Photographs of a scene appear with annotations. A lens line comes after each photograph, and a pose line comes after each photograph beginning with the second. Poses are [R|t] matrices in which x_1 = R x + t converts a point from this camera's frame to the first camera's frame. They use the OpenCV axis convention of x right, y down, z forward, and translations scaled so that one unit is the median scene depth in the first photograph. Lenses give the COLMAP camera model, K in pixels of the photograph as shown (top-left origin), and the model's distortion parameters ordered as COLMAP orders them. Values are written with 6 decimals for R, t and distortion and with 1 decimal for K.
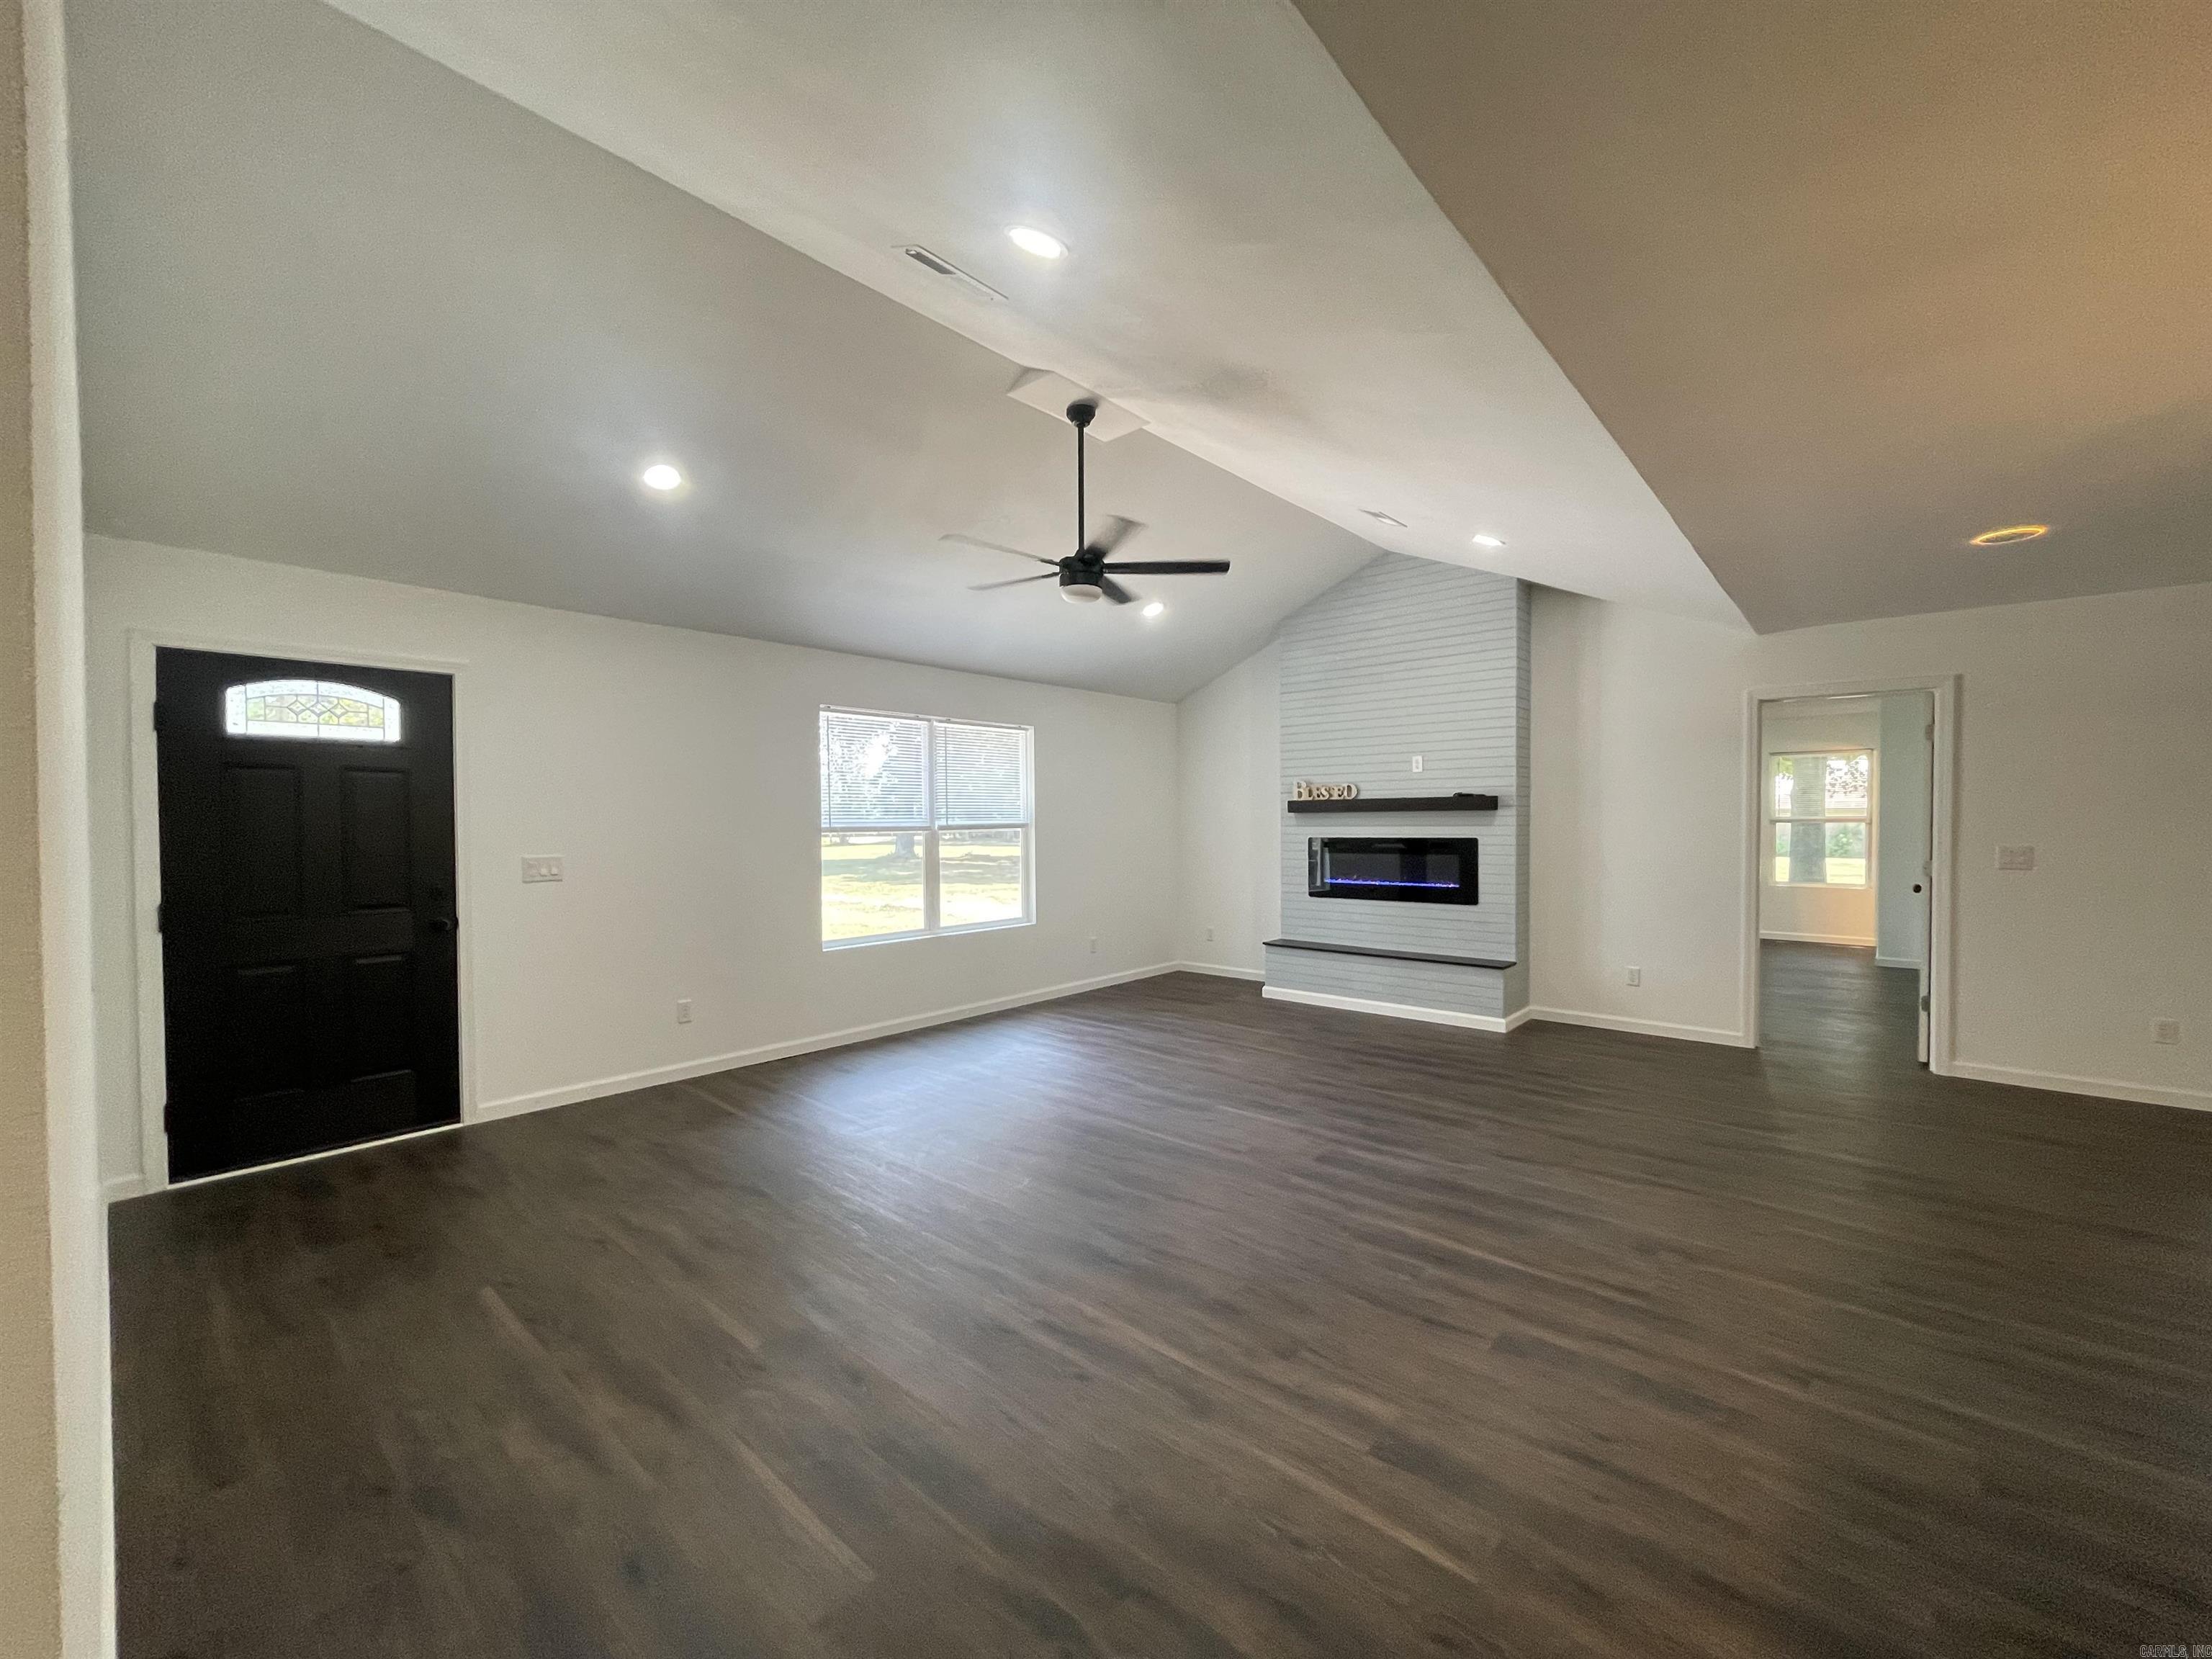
lens RADIAL K [[889.0, 0, 1106.0], [0, 889.0, 829.5], [0, 0, 1]] dist [0.000744, -0.000141]
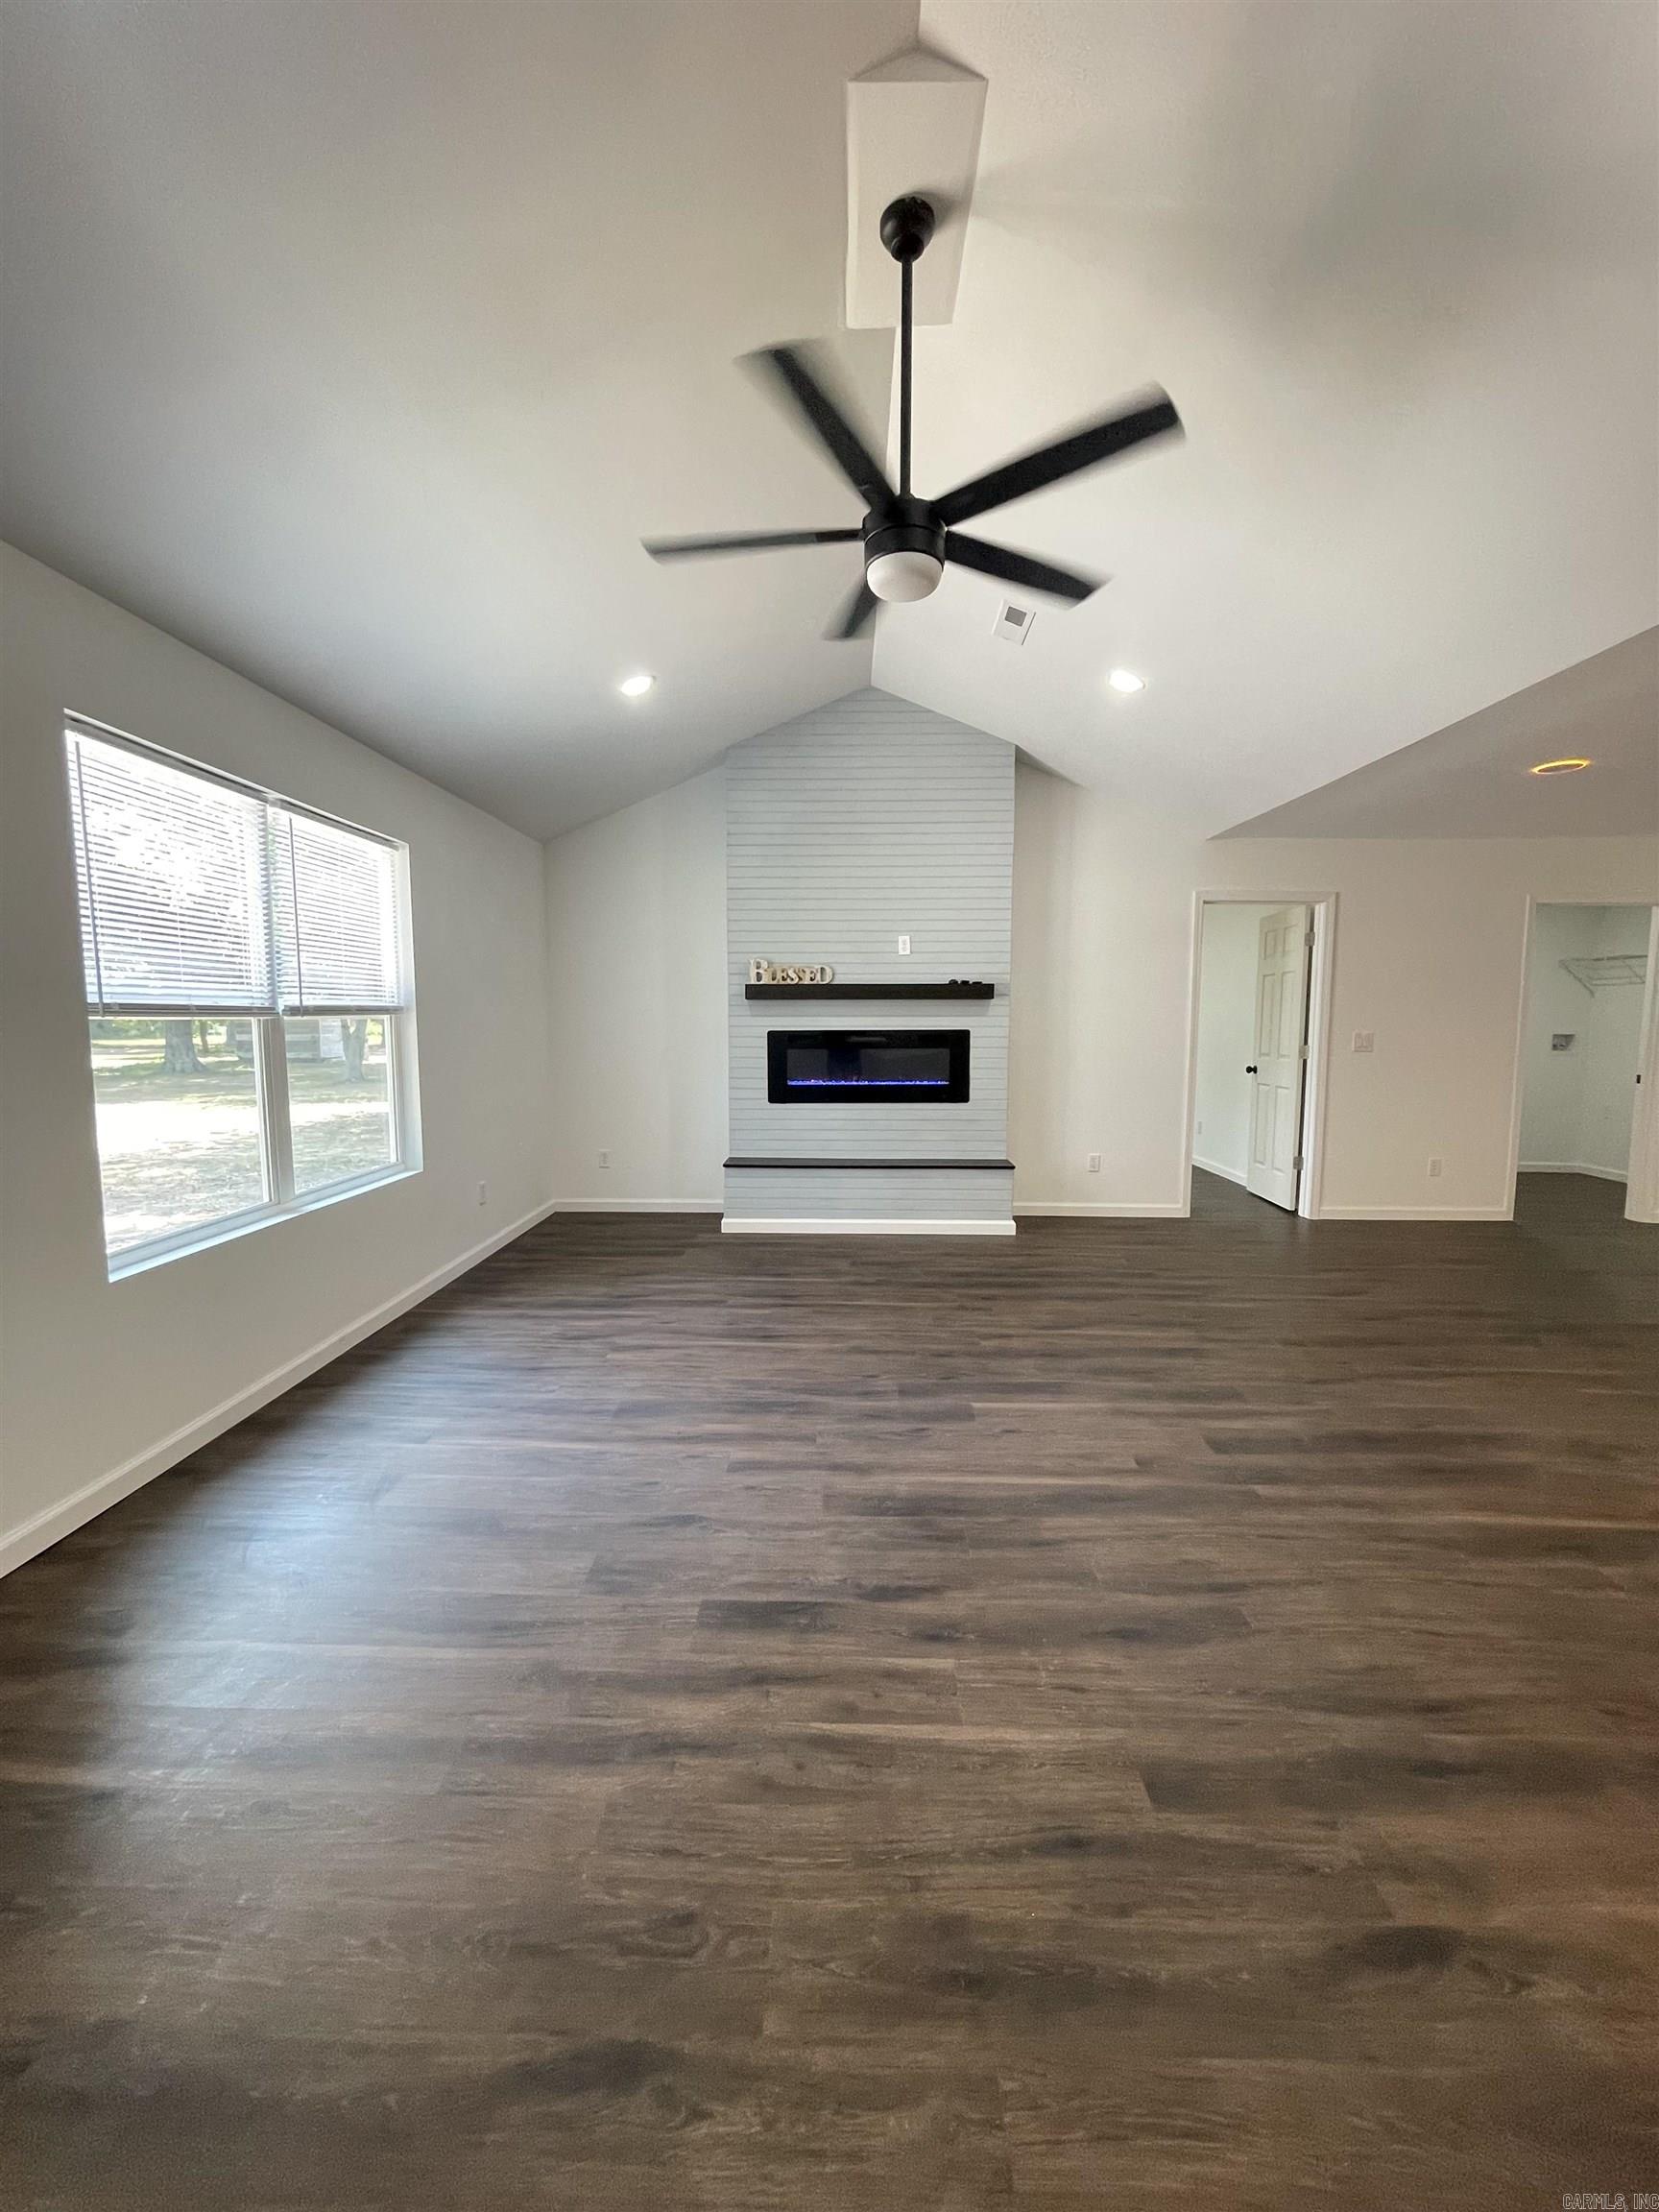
lens RADIAL K [[889.0, 0, 829.5], [0, 889.0, 1106.0], [0, 0, 1]] dist [0.000744, -0.000141]
pose [[0.765279, -0.056014, 0.641257, -0.293002], [0.000059, 0.996213, 0.086949, 0.008275], [-0.643699, -0.066502, 0.762384, 0.396075]]
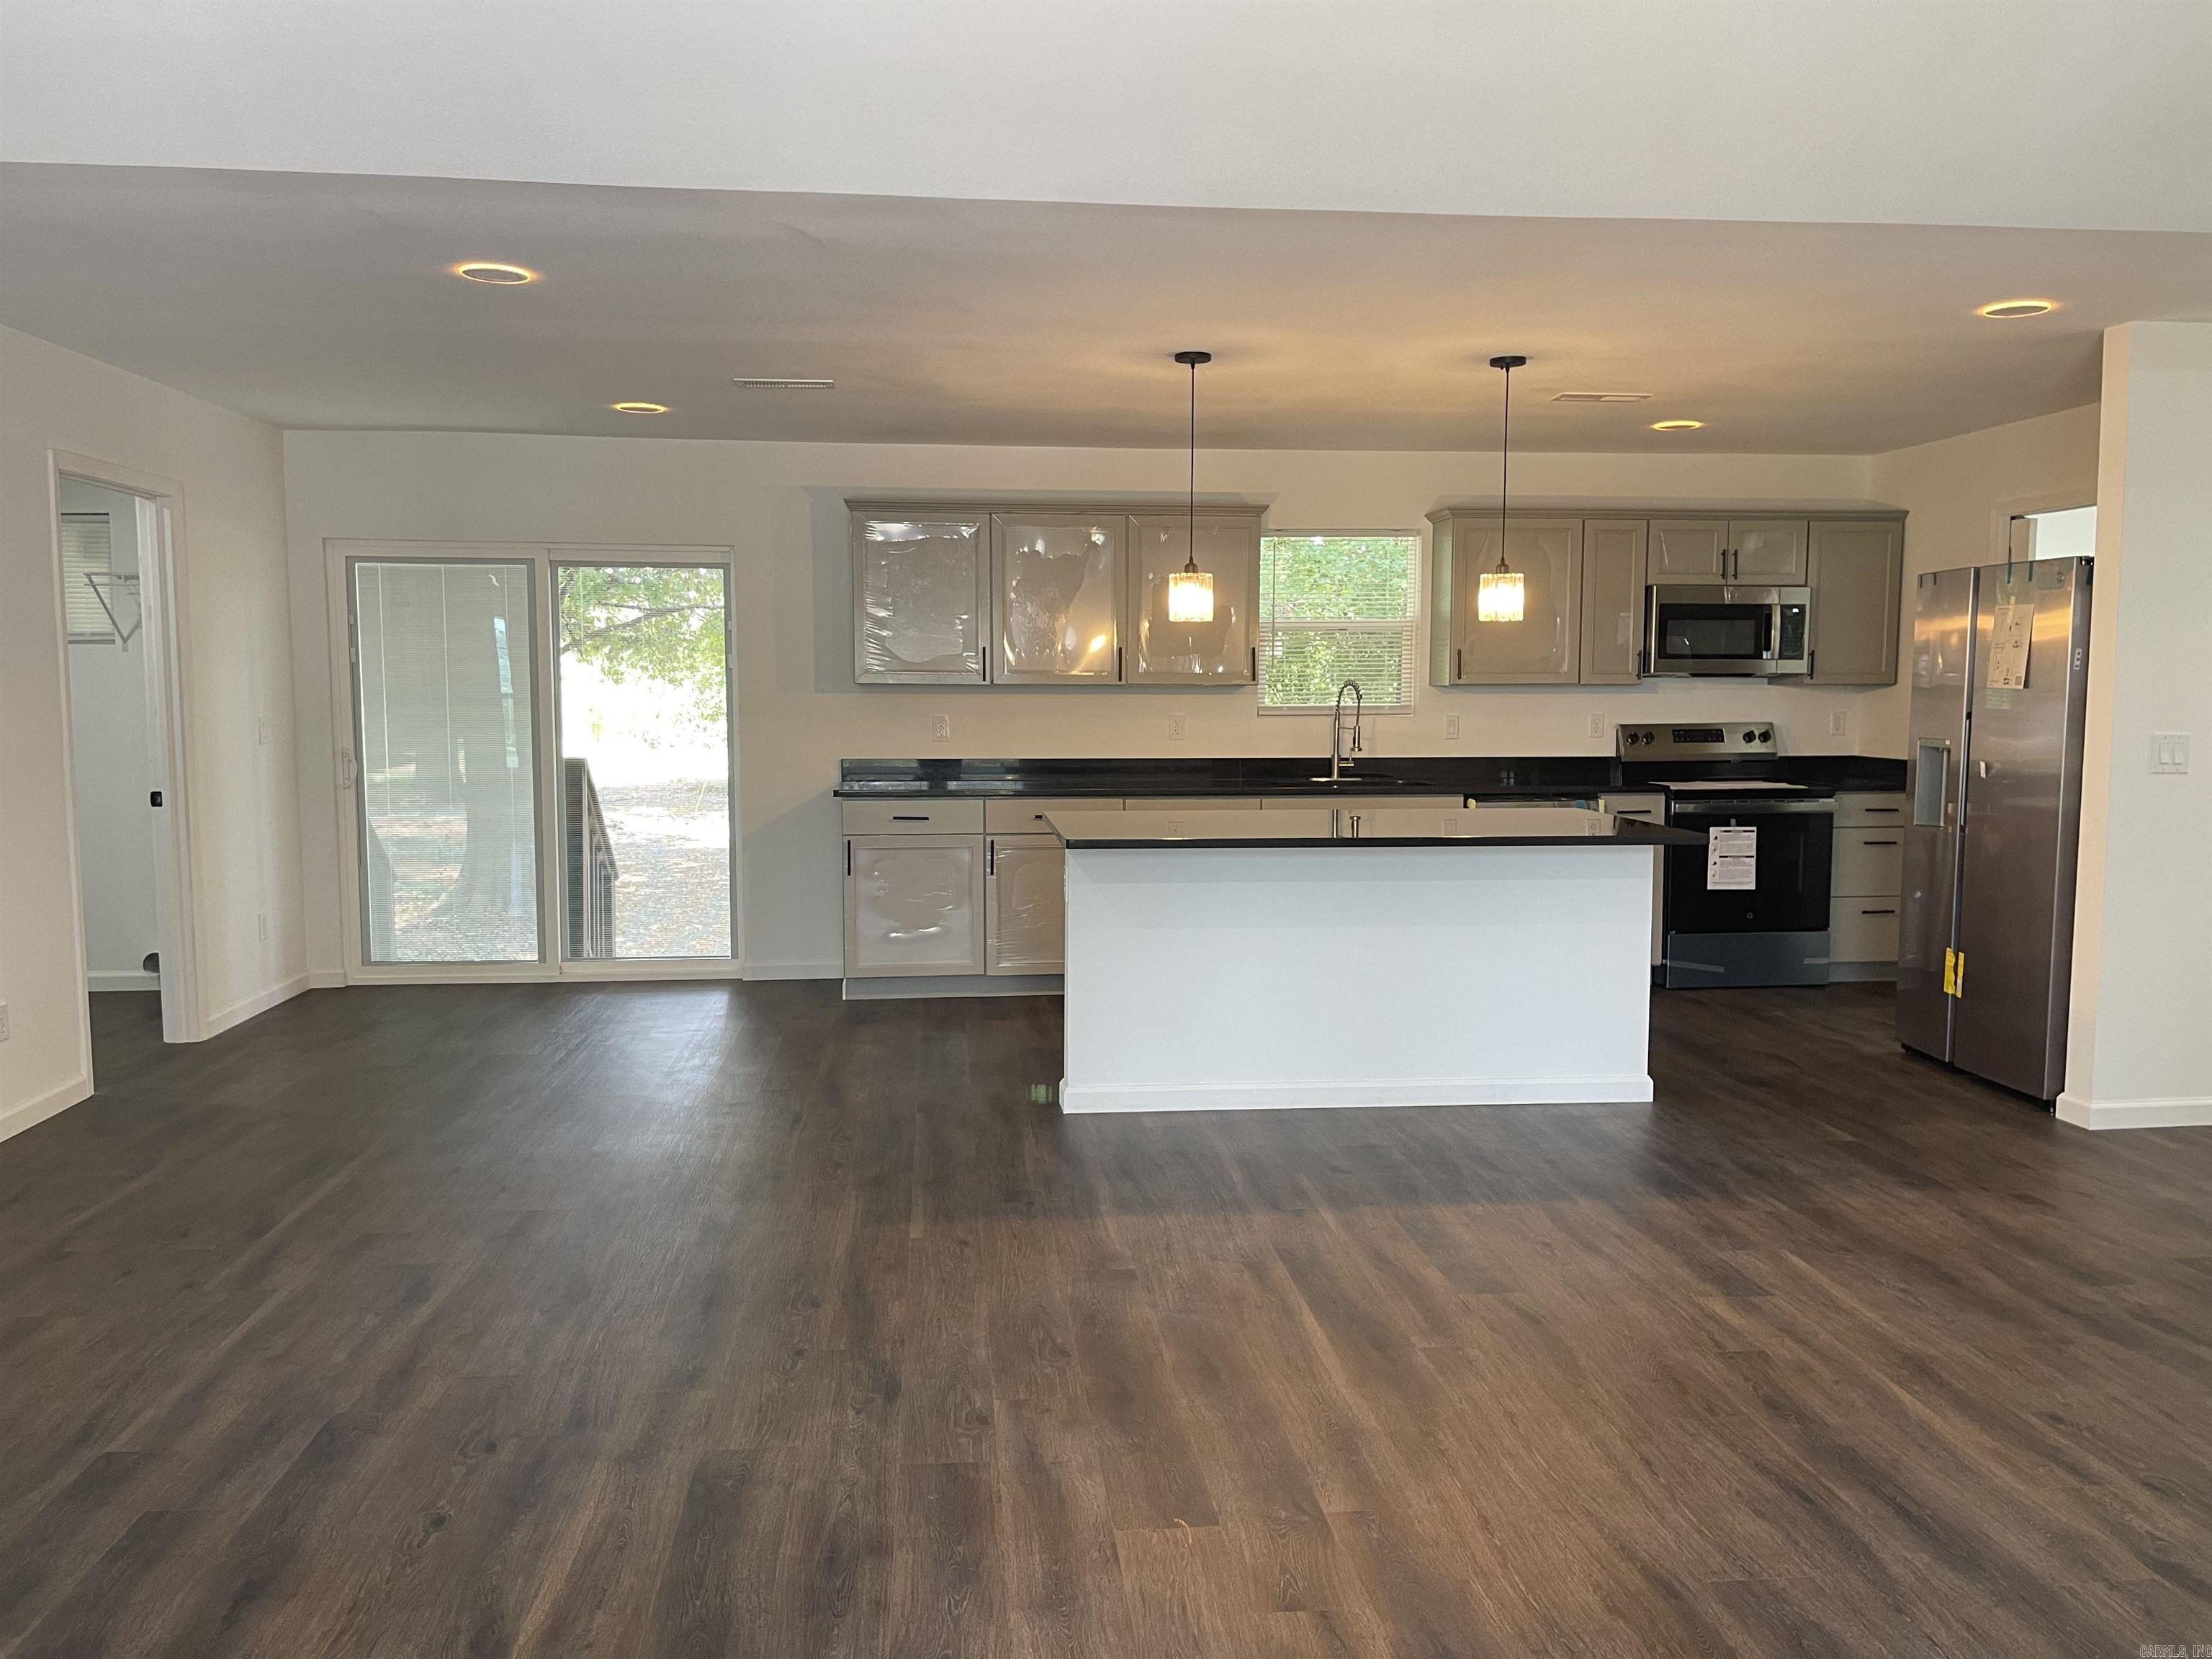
lens RADIAL K [[1671.3, 0, 1106.0], [0, 1671.3, 829.5], [0, 0, 1]] dist [0.072741, -0.092068]
pose [[-0.736023, -0.054508, 0.674758, -0.141118], [0.009843, 0.995786, 0.091178, -0.009370], [-0.676885, 0.073751, -0.732385, 0.952098]]
